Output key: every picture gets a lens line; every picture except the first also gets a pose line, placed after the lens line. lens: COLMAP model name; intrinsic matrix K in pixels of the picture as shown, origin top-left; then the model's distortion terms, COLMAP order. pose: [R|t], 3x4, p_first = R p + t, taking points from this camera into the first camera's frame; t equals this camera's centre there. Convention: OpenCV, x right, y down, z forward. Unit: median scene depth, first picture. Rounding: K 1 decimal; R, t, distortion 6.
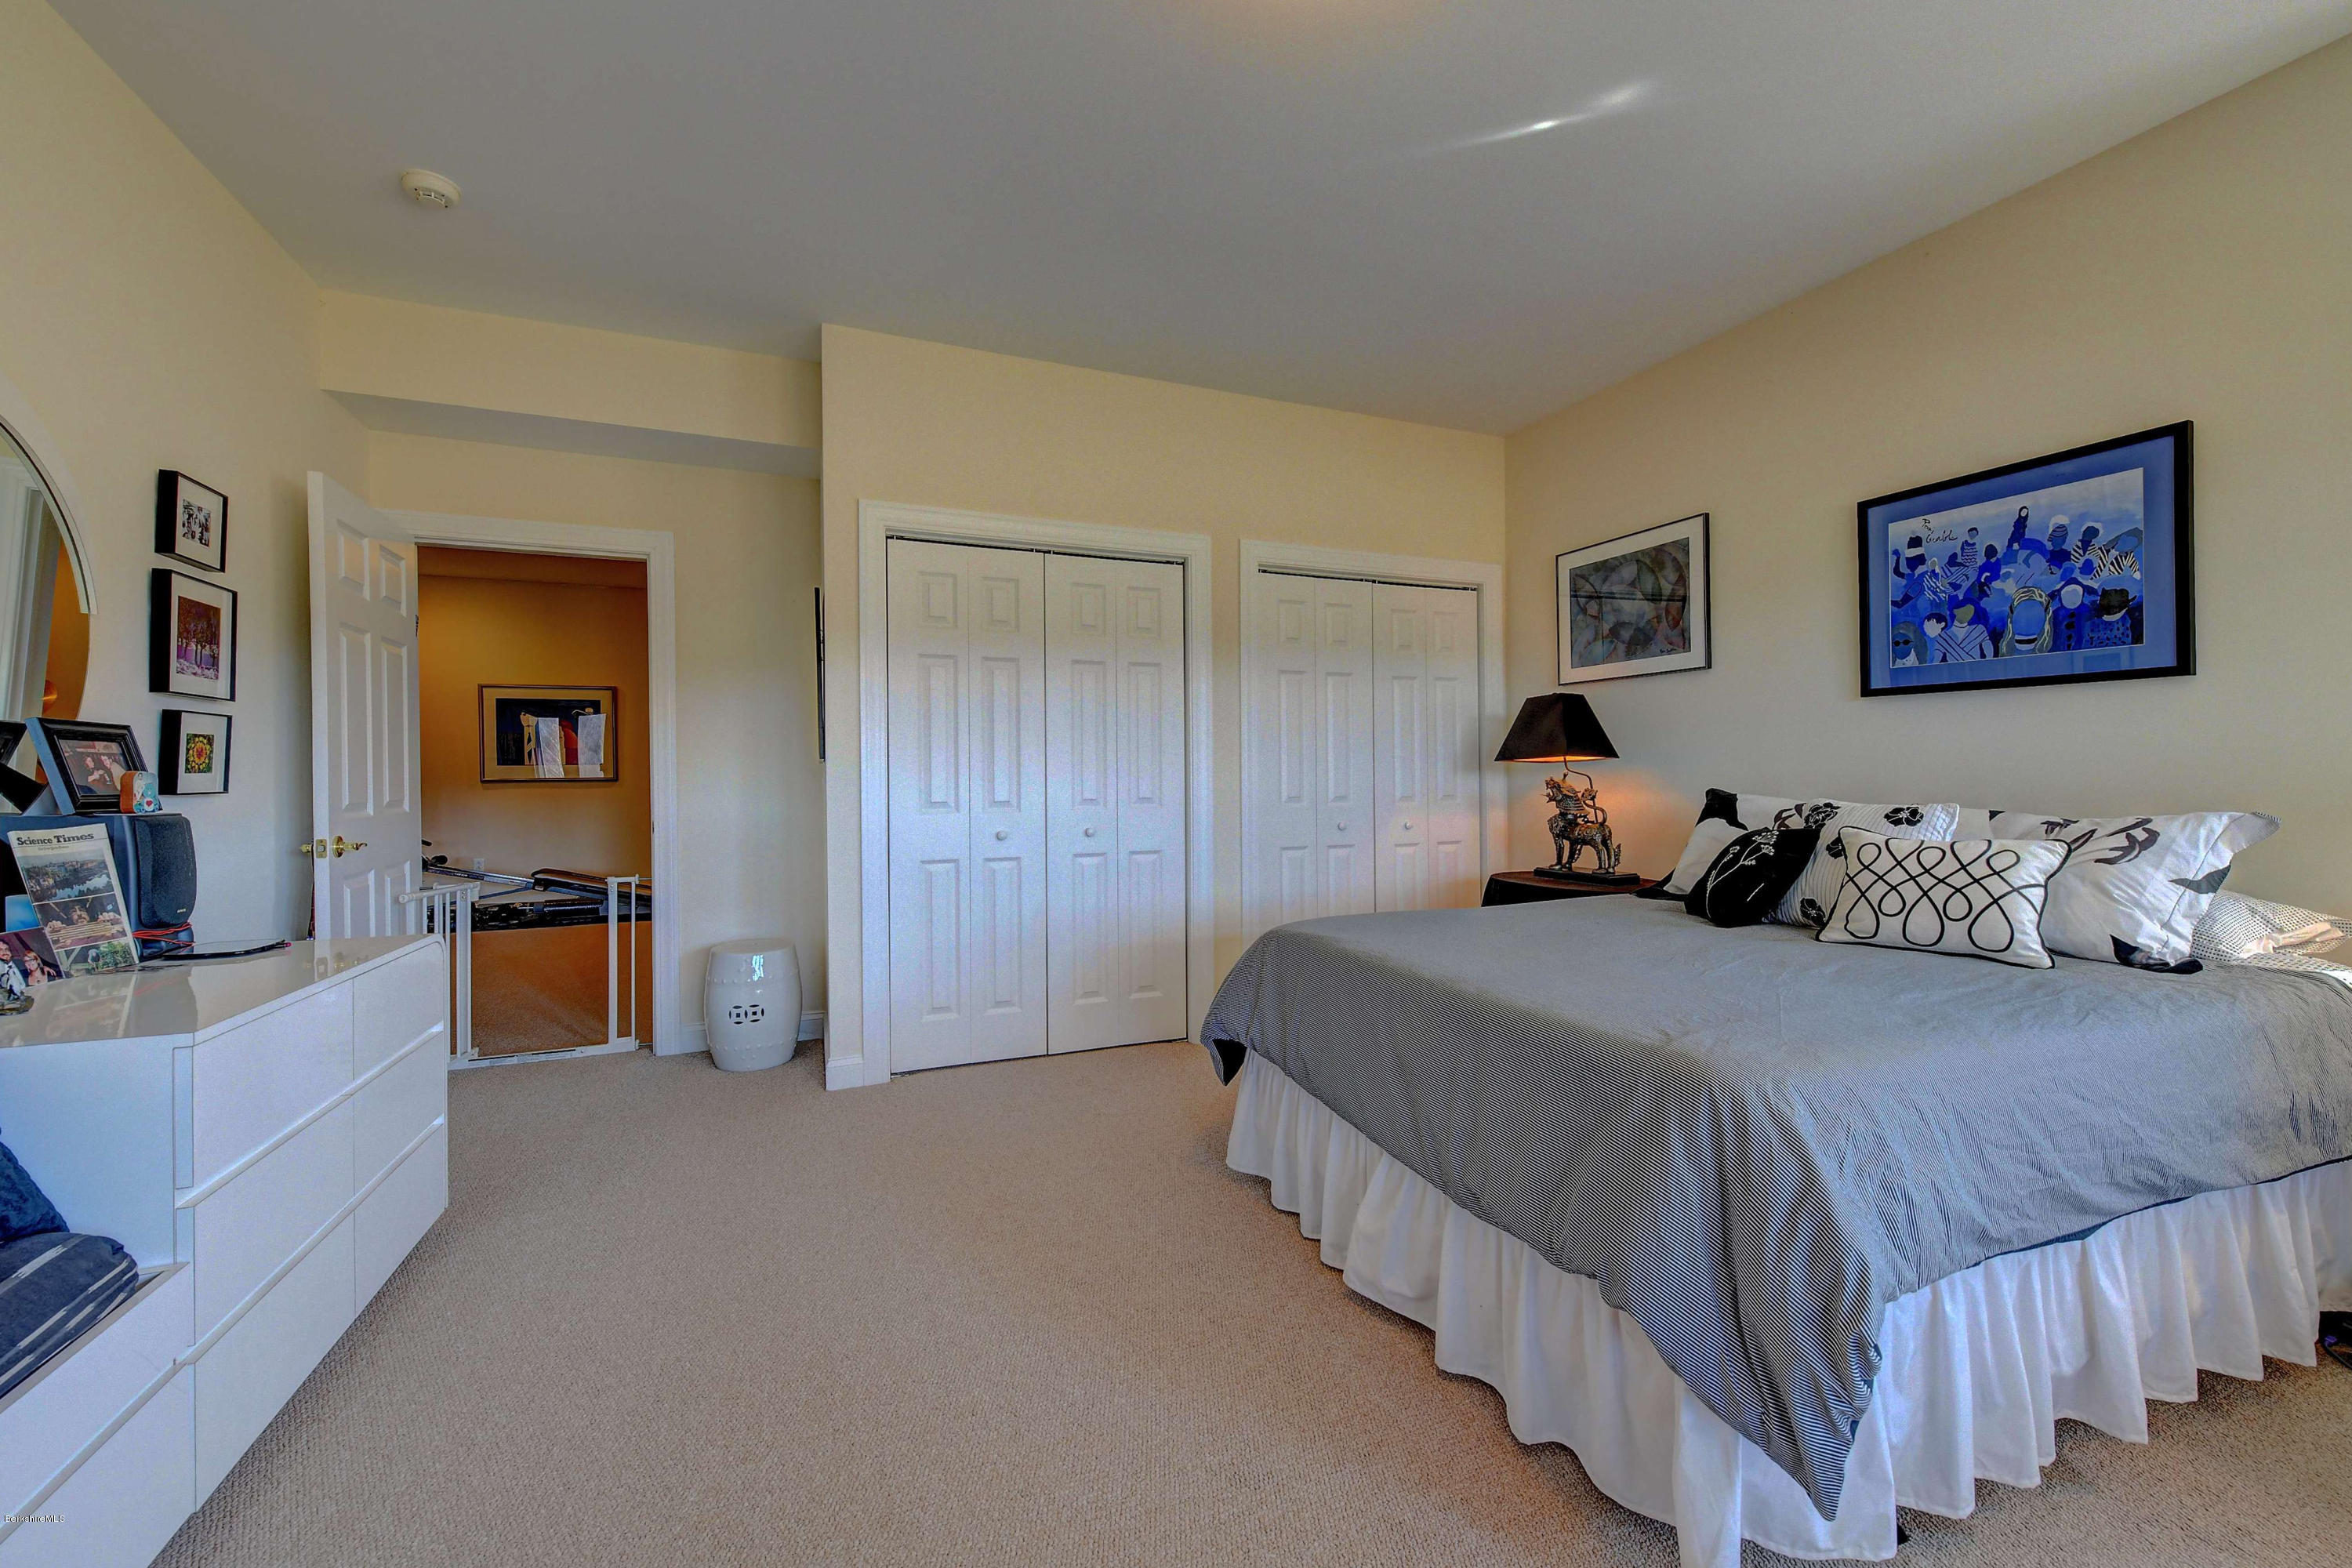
lens RADIAL K [[940.6, 0, 1171.3], [0, 940.6, 776.2], [0, 0, 1]] dist [0.001504, -0.001737]
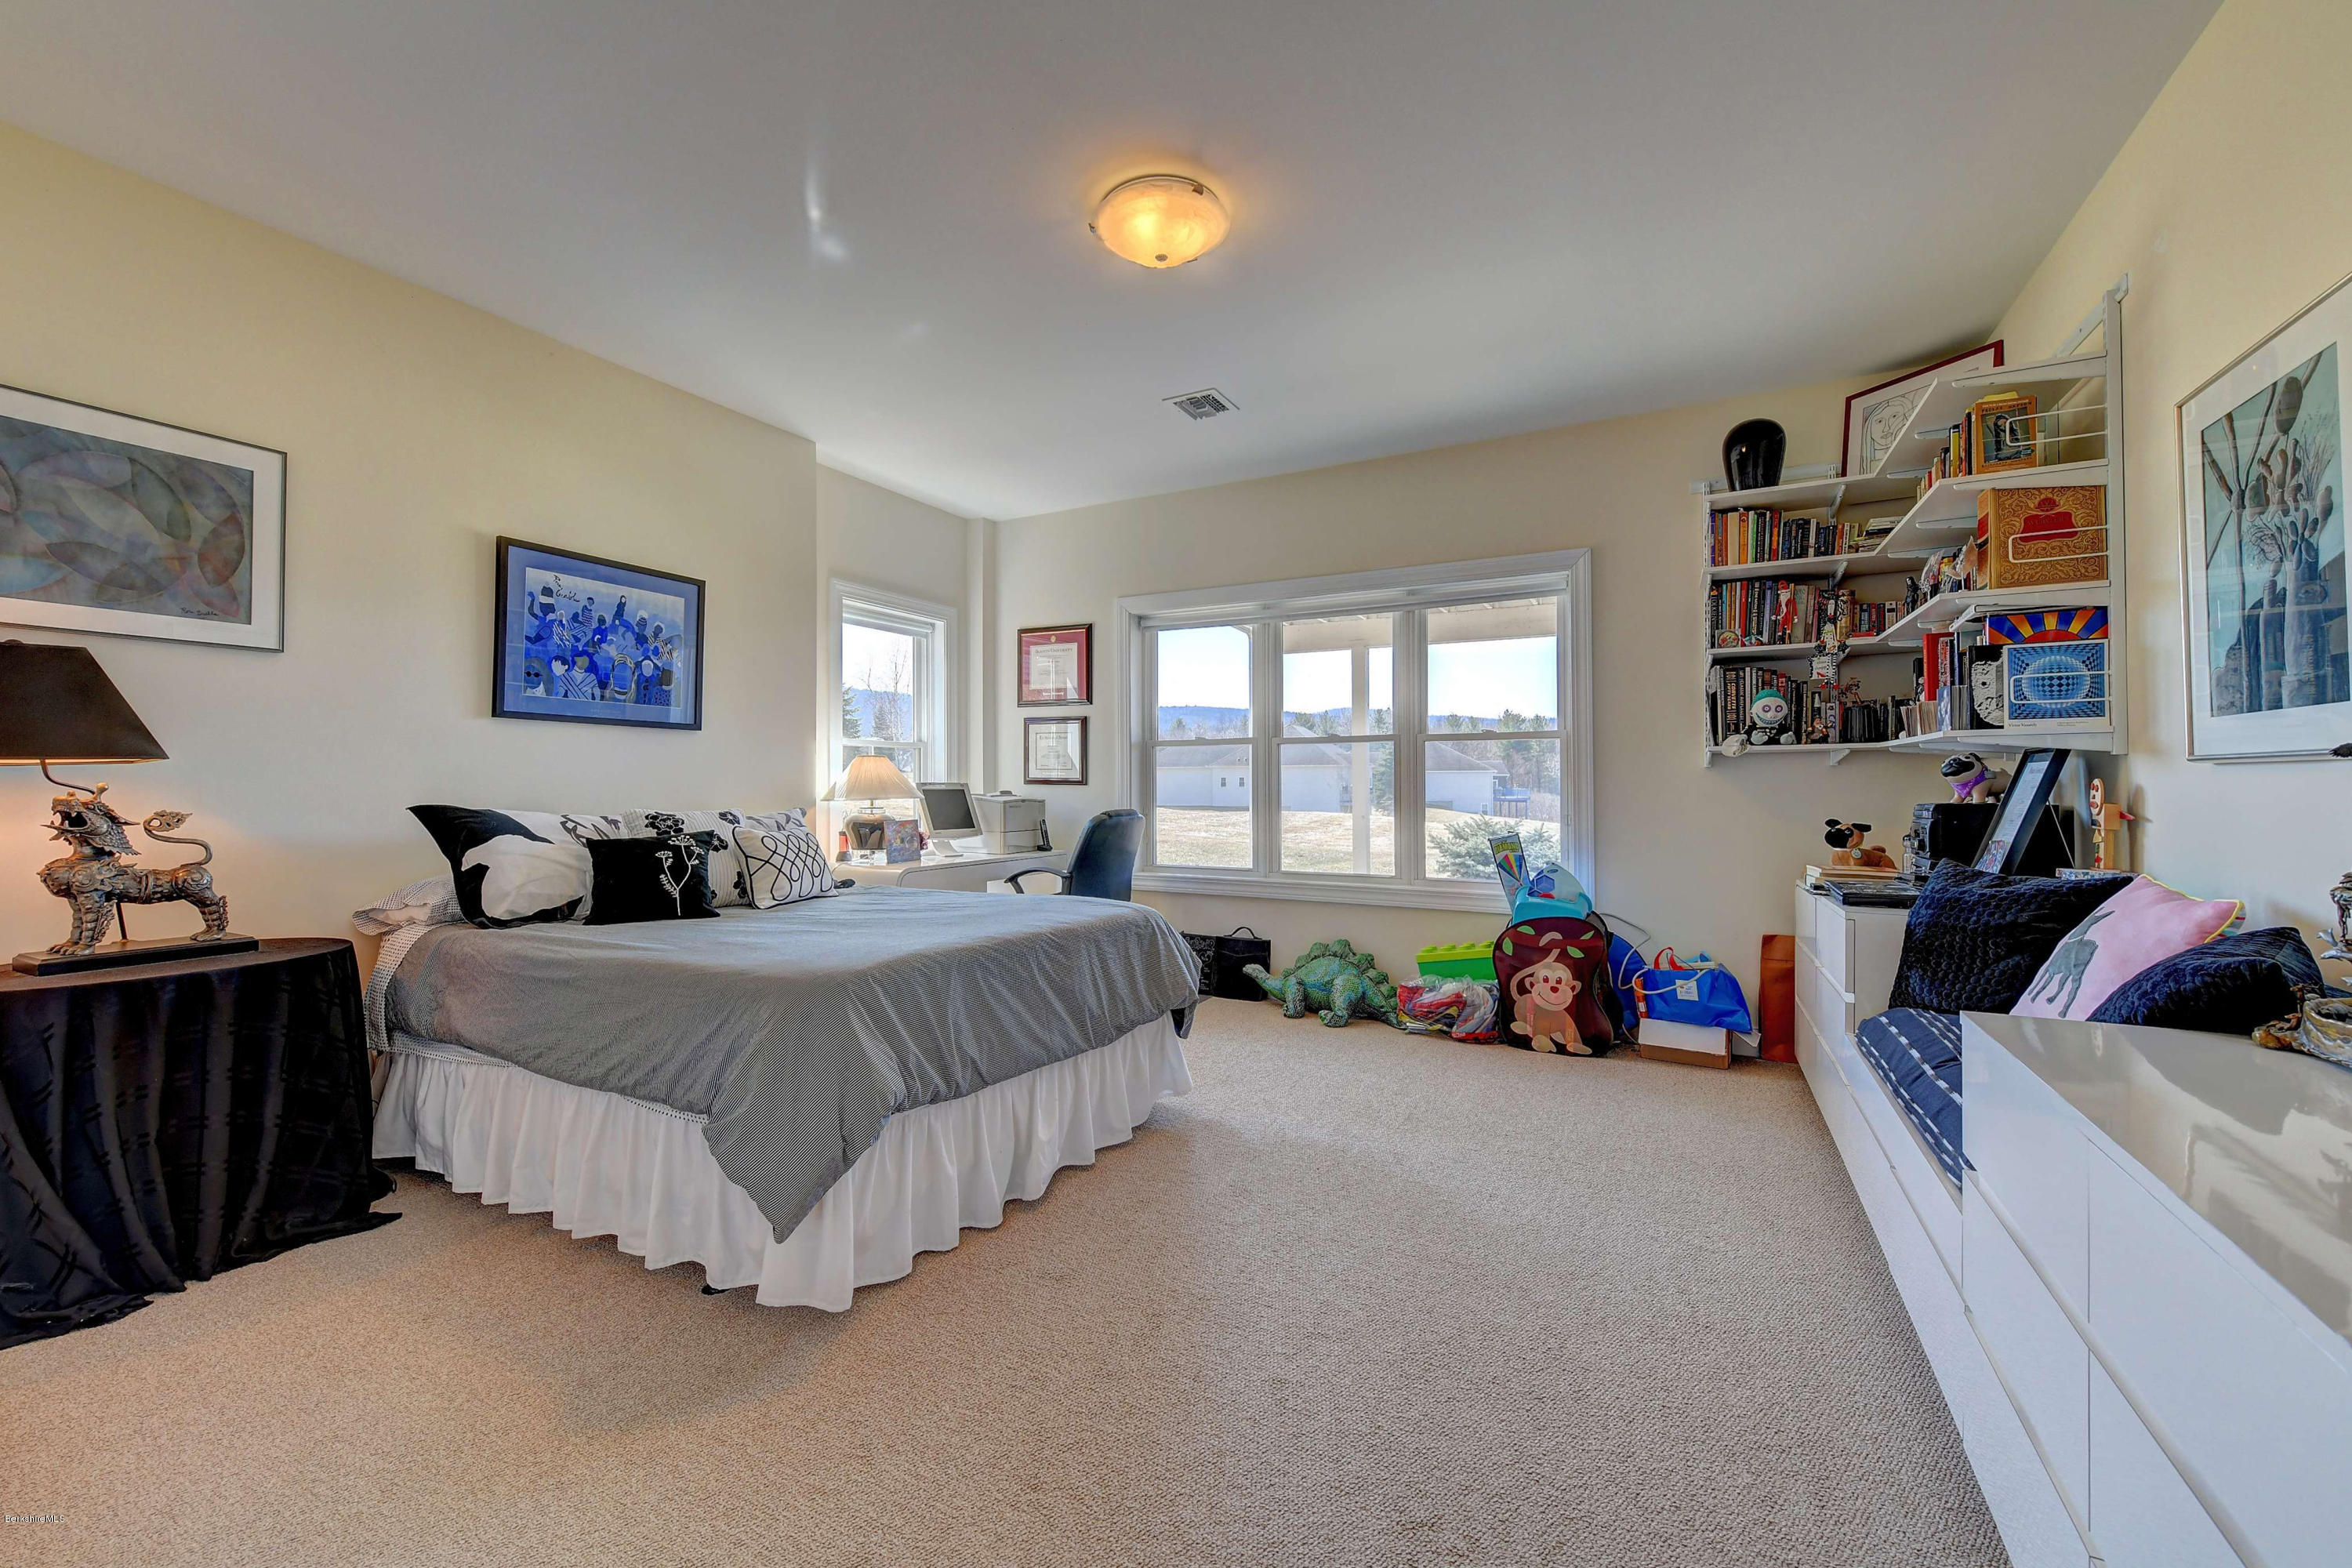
lens RADIAL K [[940.6, 0, 1178.5], [0, 940.6, 777.5], [0, 0, 1]] dist [0.001504, -0.001737]
pose [[-0.625455, 0.018337, 0.780044, -0.630111], [0.005949, 0.999807, -0.018733, 0.010156], [-0.780237, -0.007076, -0.625444, 1.144834]]
